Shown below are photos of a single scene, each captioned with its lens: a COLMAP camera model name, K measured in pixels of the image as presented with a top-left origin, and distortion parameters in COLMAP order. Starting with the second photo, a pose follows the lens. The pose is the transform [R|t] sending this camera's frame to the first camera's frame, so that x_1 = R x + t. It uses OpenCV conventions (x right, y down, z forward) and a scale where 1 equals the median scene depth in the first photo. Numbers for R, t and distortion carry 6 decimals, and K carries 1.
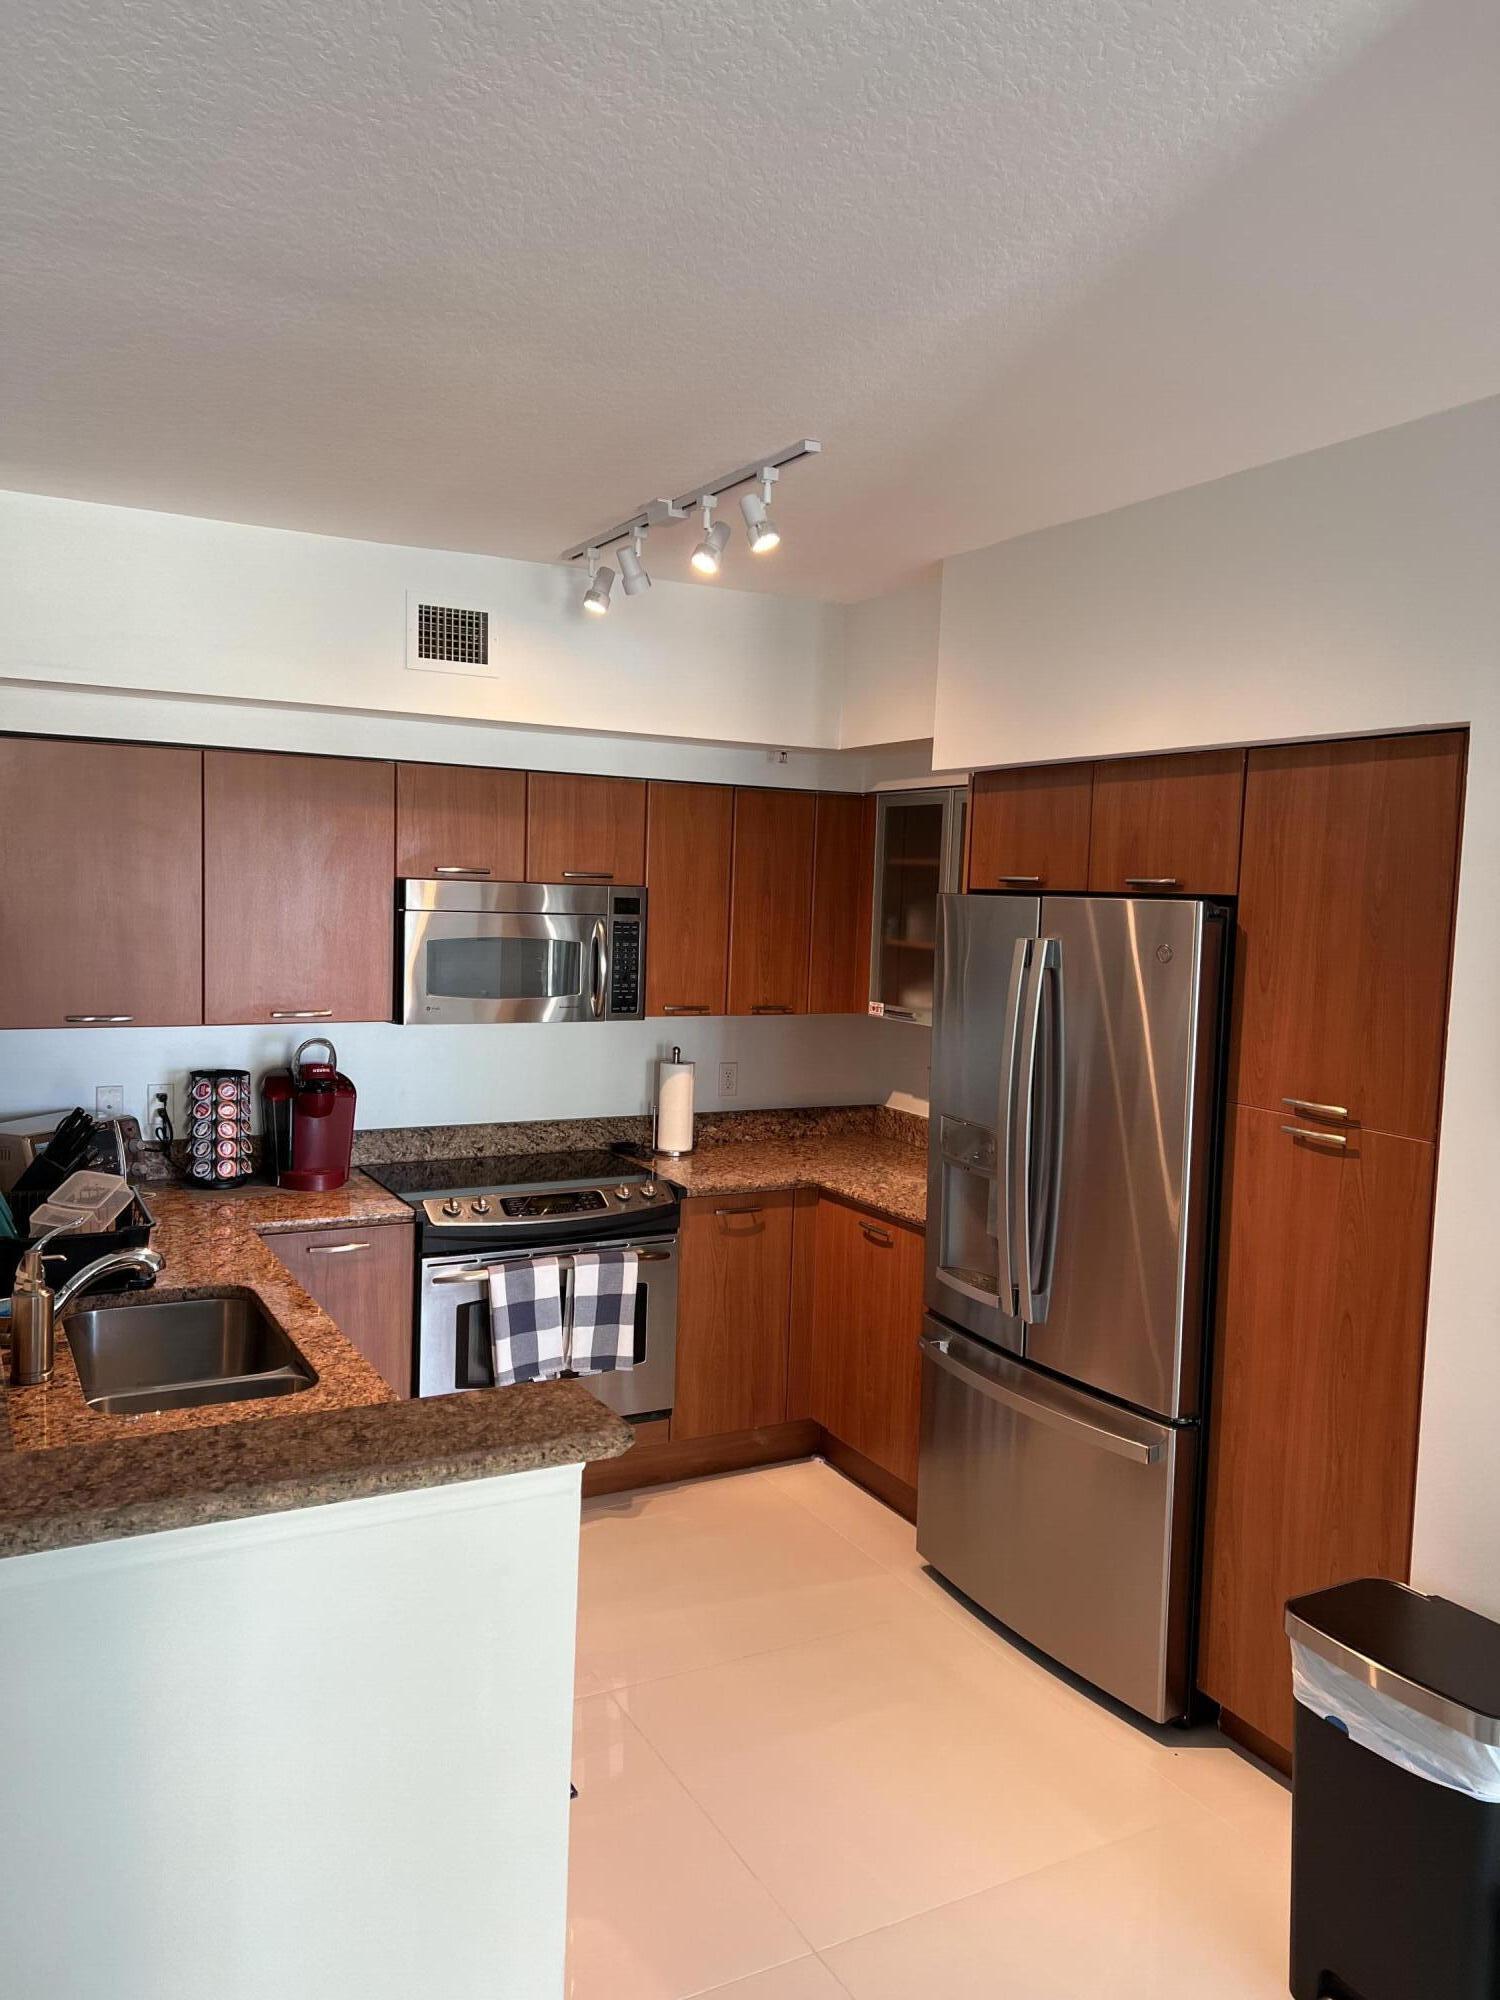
lens RADIAL K [[1512.6, 0, 734.4], [0, 1512.6, 1012.0], [0, 0, 1]] dist [0.056516, -0.051755]
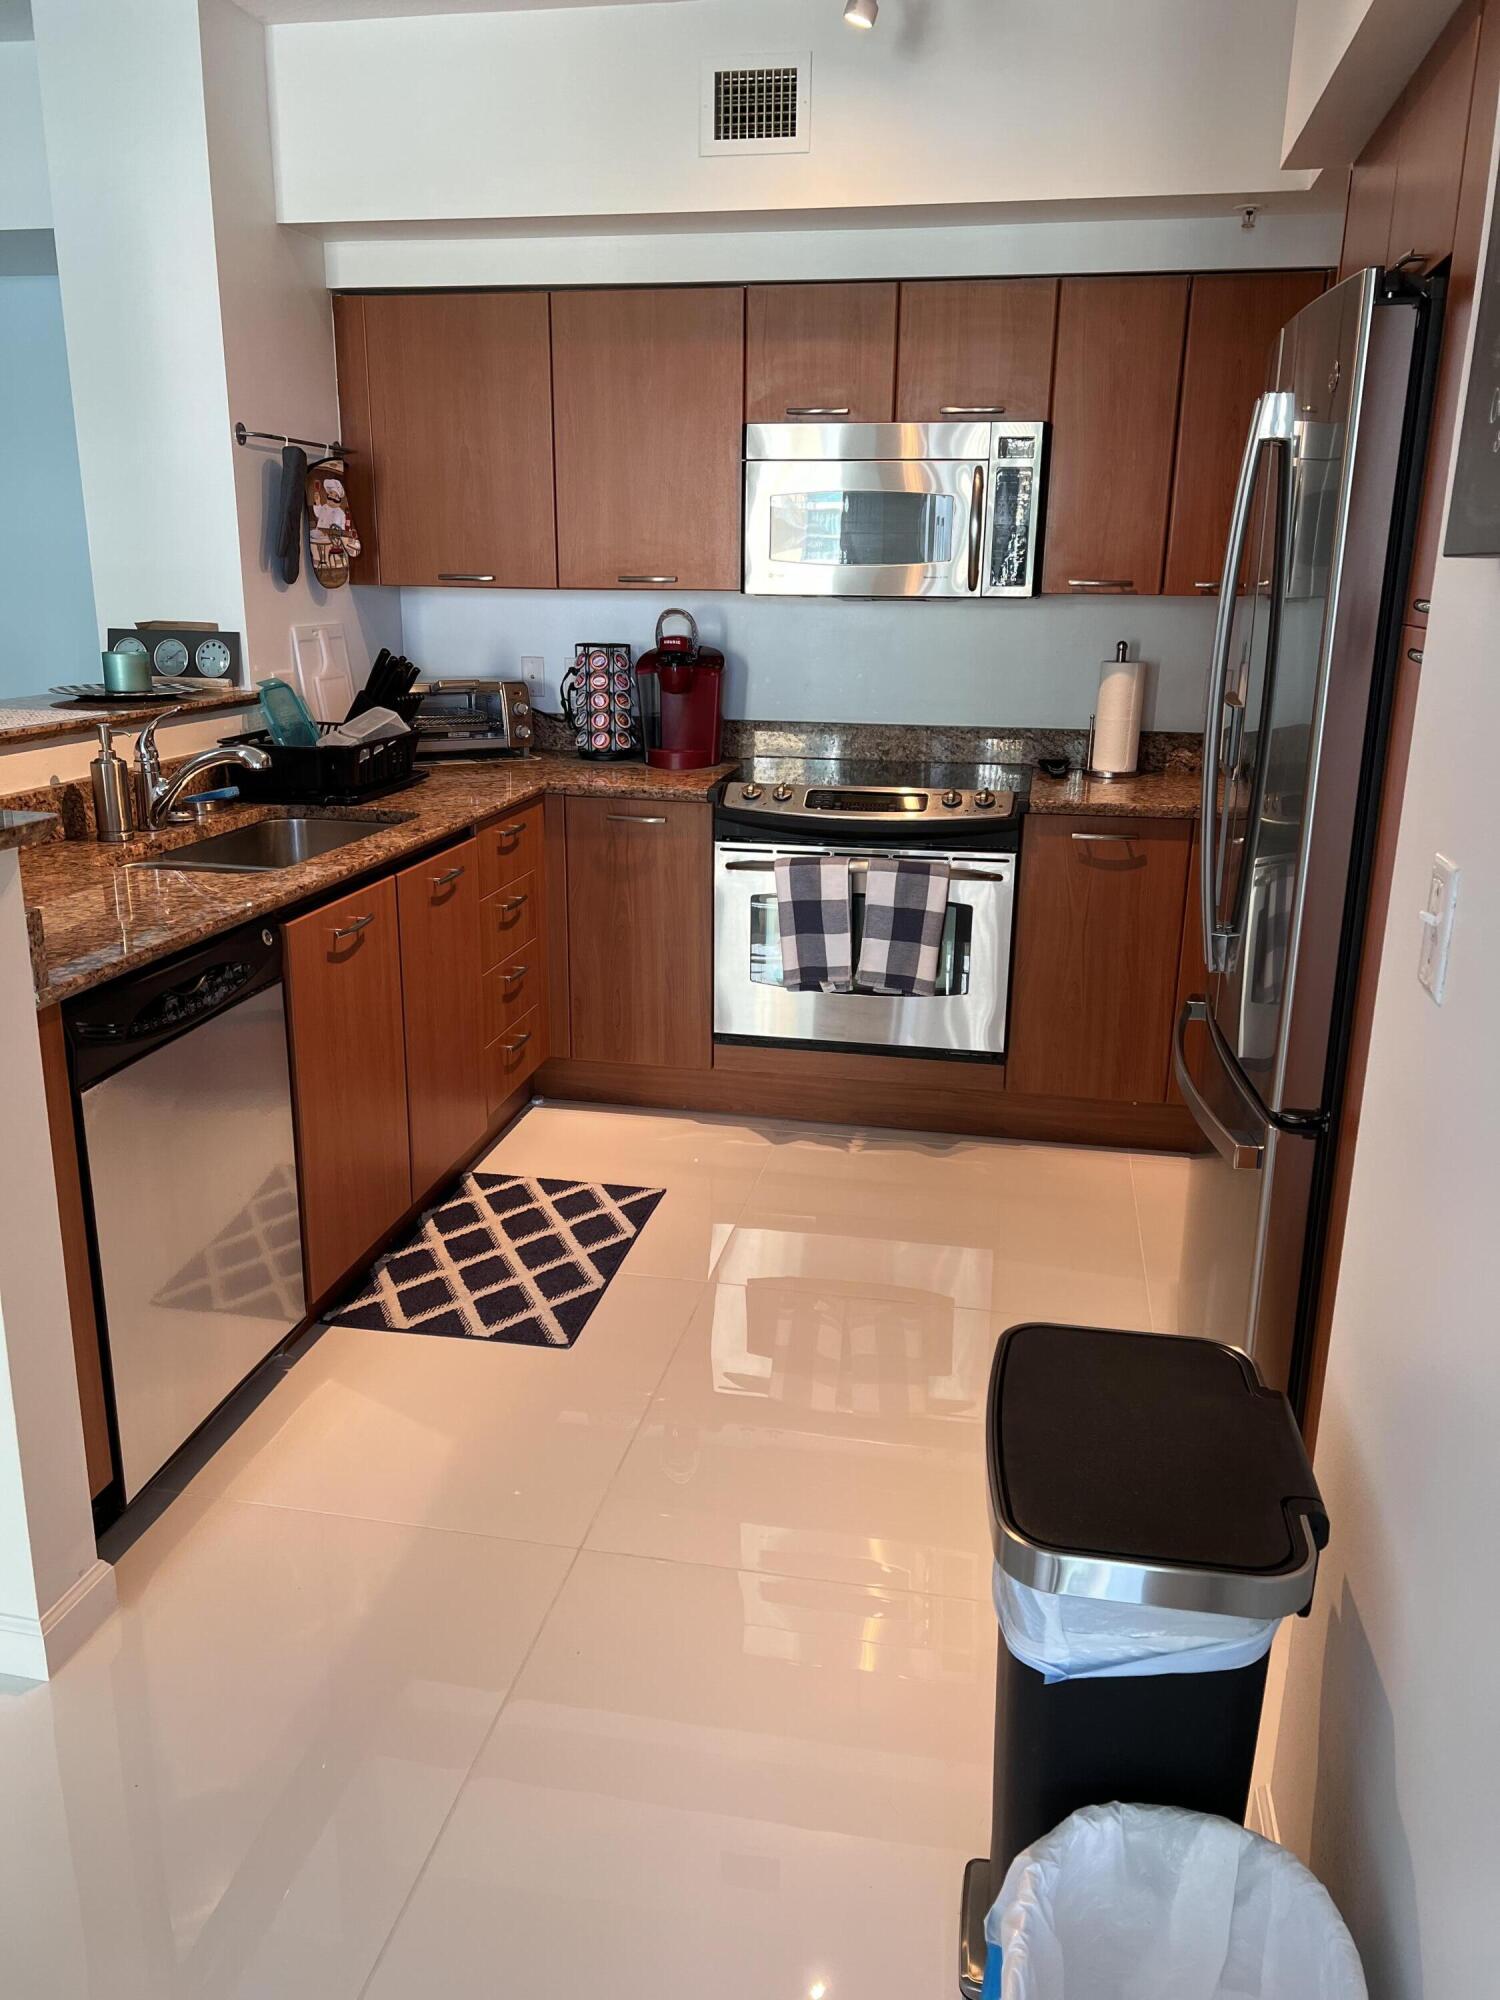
lens RADIAL K [[1512.6, 0, 749.0], [0, 1512.6, 1011.7], [0, 0, 1]] dist [0.056516, -0.051755]
pose [[0.772924, 0.157519, -0.614635, 0.398609], [-0.044219, 0.979711, 0.195474, 0.077983], [0.632955, -0.123908, 0.764208, 0.262291]]
